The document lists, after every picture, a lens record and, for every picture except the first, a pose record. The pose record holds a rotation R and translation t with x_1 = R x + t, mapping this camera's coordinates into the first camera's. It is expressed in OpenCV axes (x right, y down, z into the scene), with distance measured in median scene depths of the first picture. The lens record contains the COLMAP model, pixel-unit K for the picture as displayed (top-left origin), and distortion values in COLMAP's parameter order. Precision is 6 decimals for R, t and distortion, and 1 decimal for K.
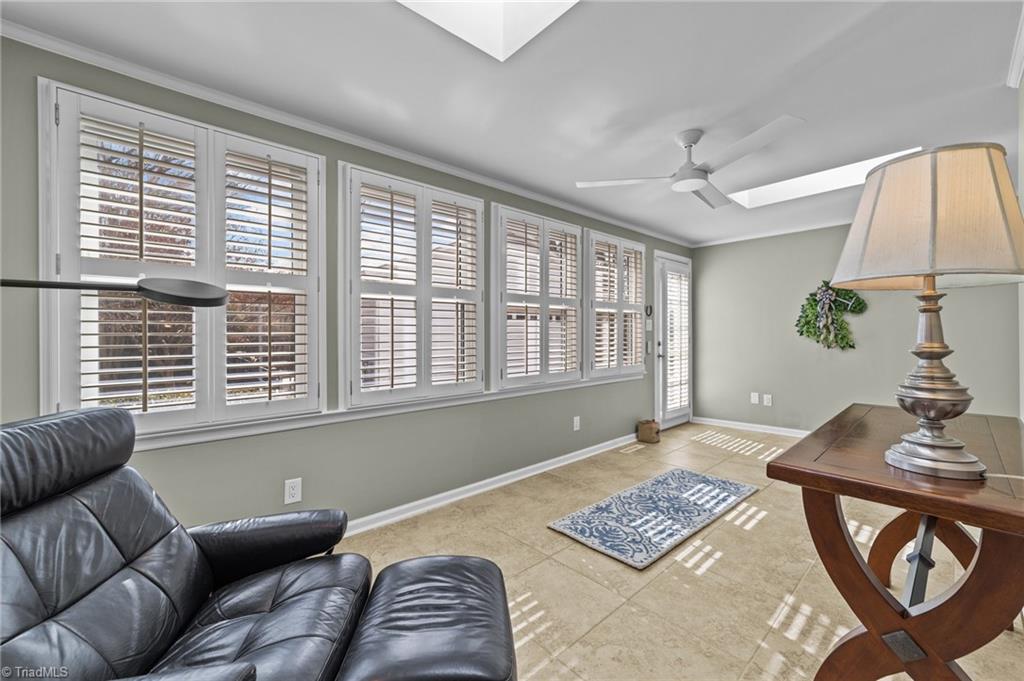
lens RADIAL K [[393.2, 0, 511.4], [0, 393.2, 336.2], [0, 0, 1]] dist [-0.005838, 0.001208]
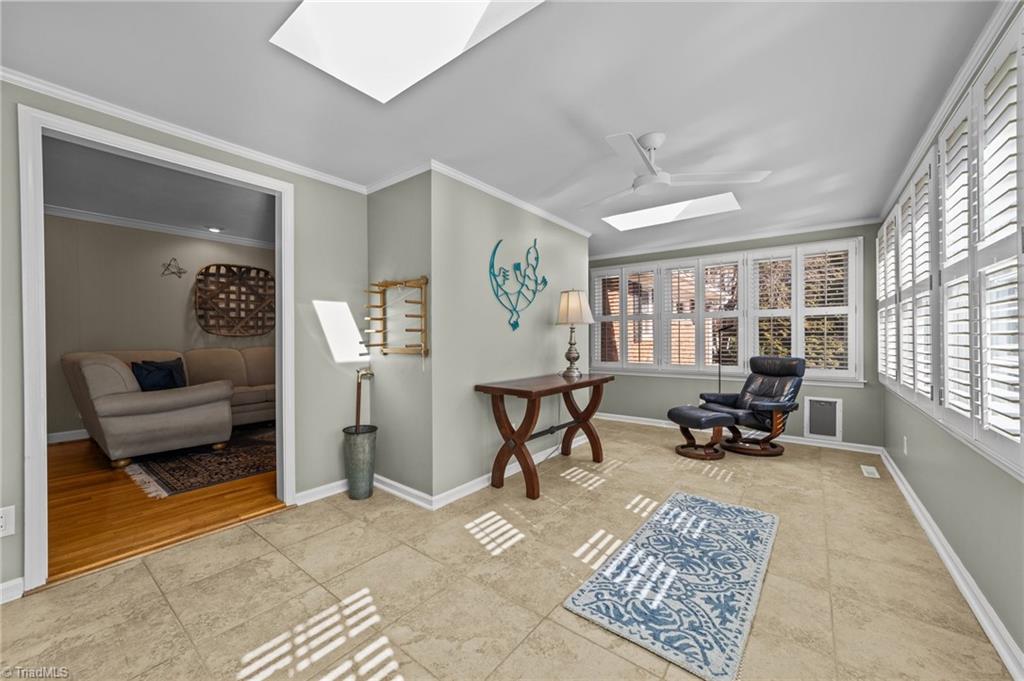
lens RADIAL K [[393.2, 0, 514.4], [0, 393.2, 338.7], [0, 0, 1]] dist [-0.005838, 0.001208]
pose [[-0.979501, 0.012936, -0.201021, 0.969672], [0.012701, 0.999916, 0.002461, -0.007726], [0.201036, -0.000143, -0.979584, 1.850687]]
